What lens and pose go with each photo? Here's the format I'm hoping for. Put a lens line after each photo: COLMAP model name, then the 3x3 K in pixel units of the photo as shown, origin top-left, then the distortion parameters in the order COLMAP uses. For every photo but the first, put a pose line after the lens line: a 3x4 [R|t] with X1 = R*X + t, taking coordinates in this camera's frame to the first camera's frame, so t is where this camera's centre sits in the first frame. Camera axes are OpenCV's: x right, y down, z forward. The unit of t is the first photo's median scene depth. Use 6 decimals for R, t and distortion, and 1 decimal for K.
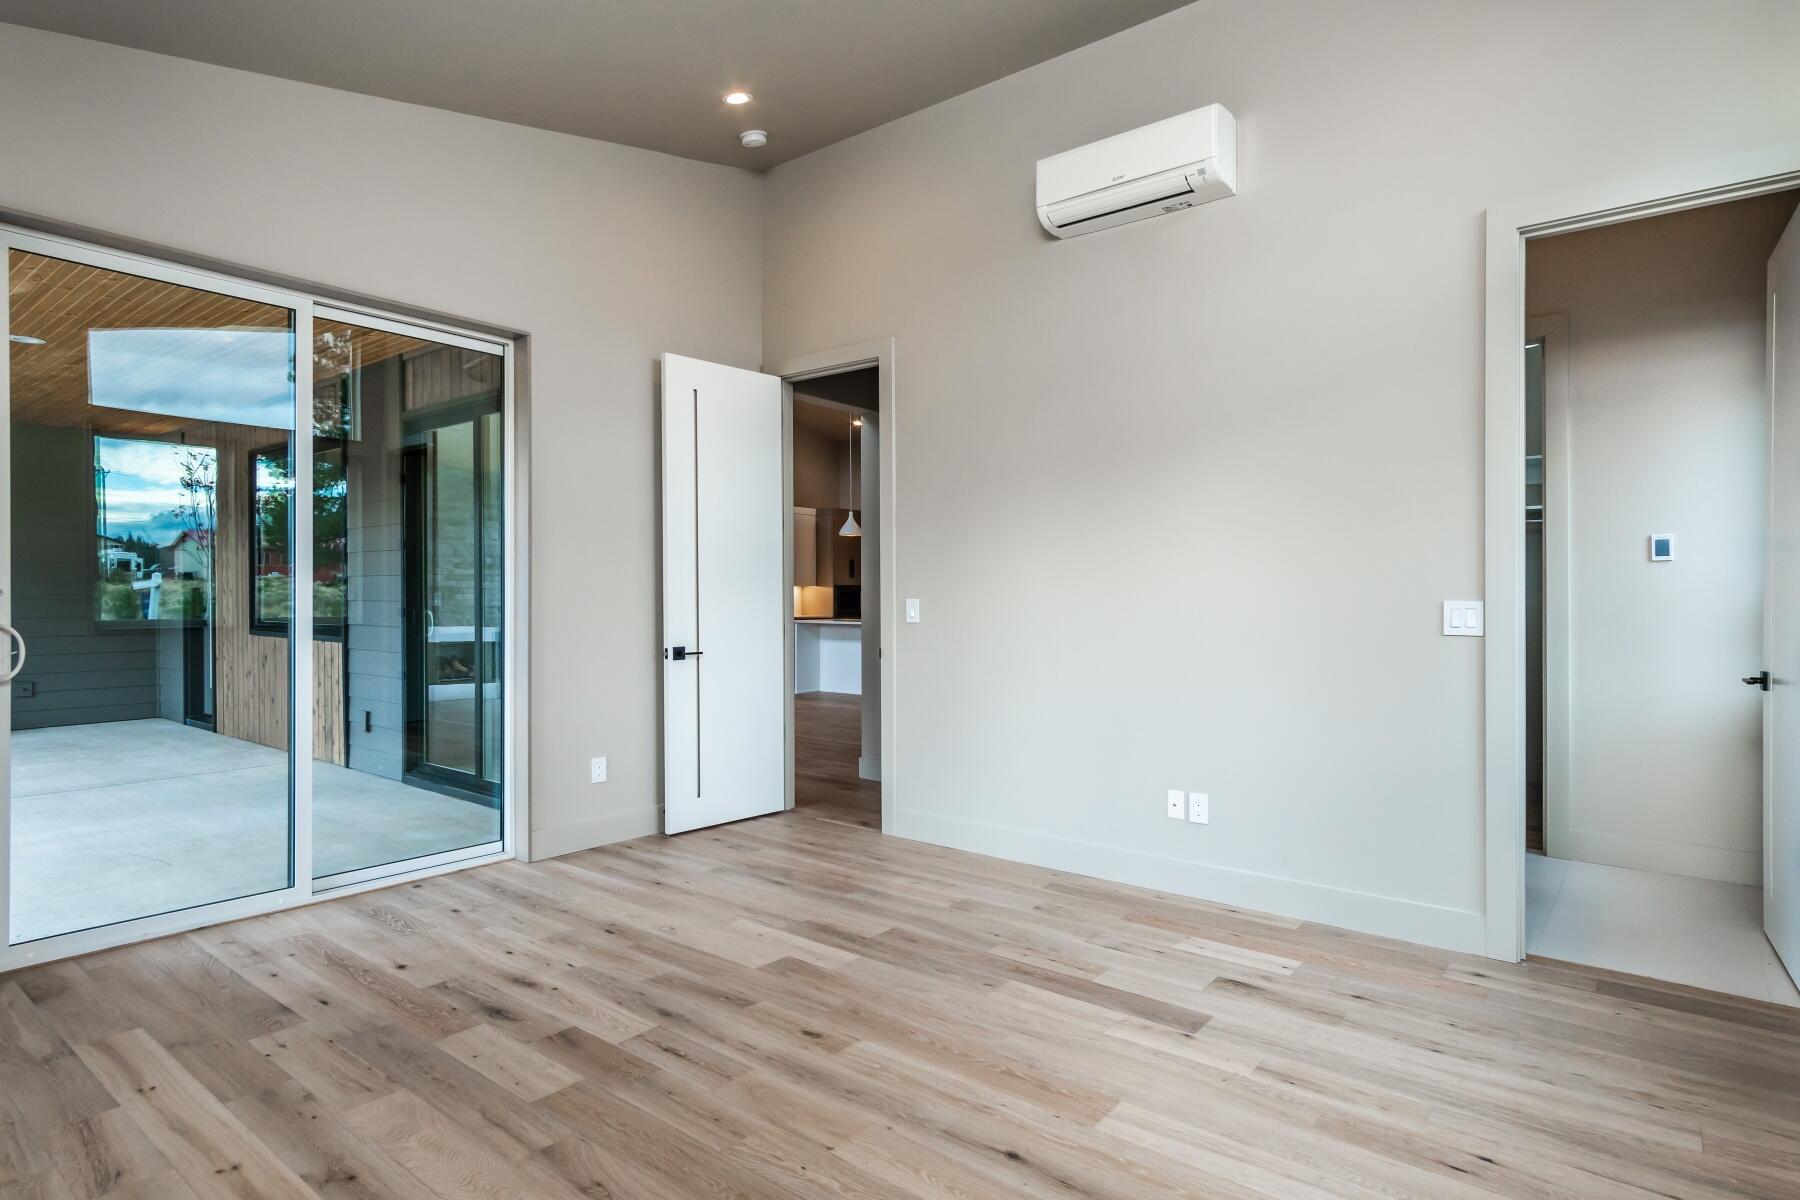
lens RADIAL K [[963.8, 0, 898.1], [0, 963.8, 599.9], [0, 0, 1]] dist [0.002830, 0.002642]
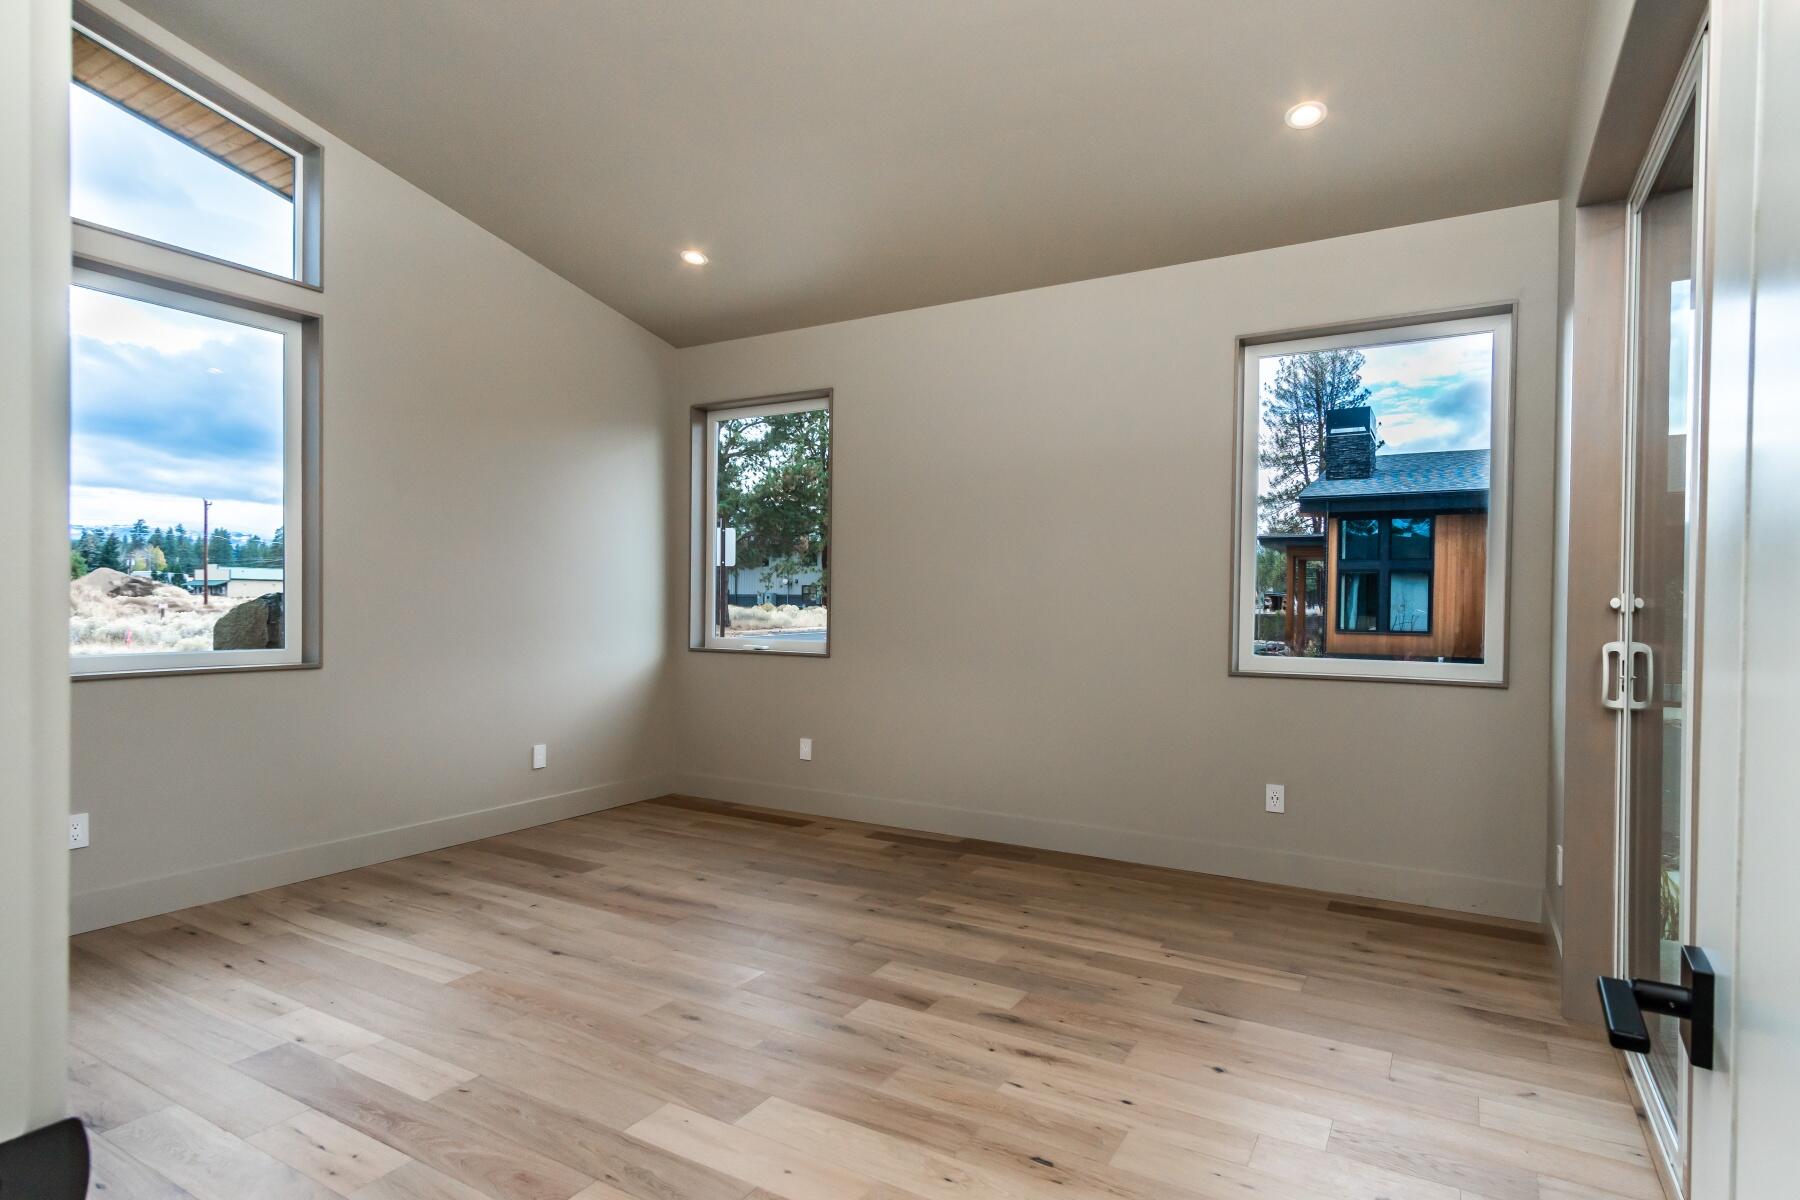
lens RADIAL K [[963.8, 0, 901.1], [0, 963.8, 604.4], [0, 0, 1]] dist [0.002830, 0.002642]
pose [[-0.989388, -0.014237, -0.144600, -0.157044], [-0.015164, 0.999871, 0.005309, -0.006175], [0.144505, 0.007445, -0.989476, 2.059264]]
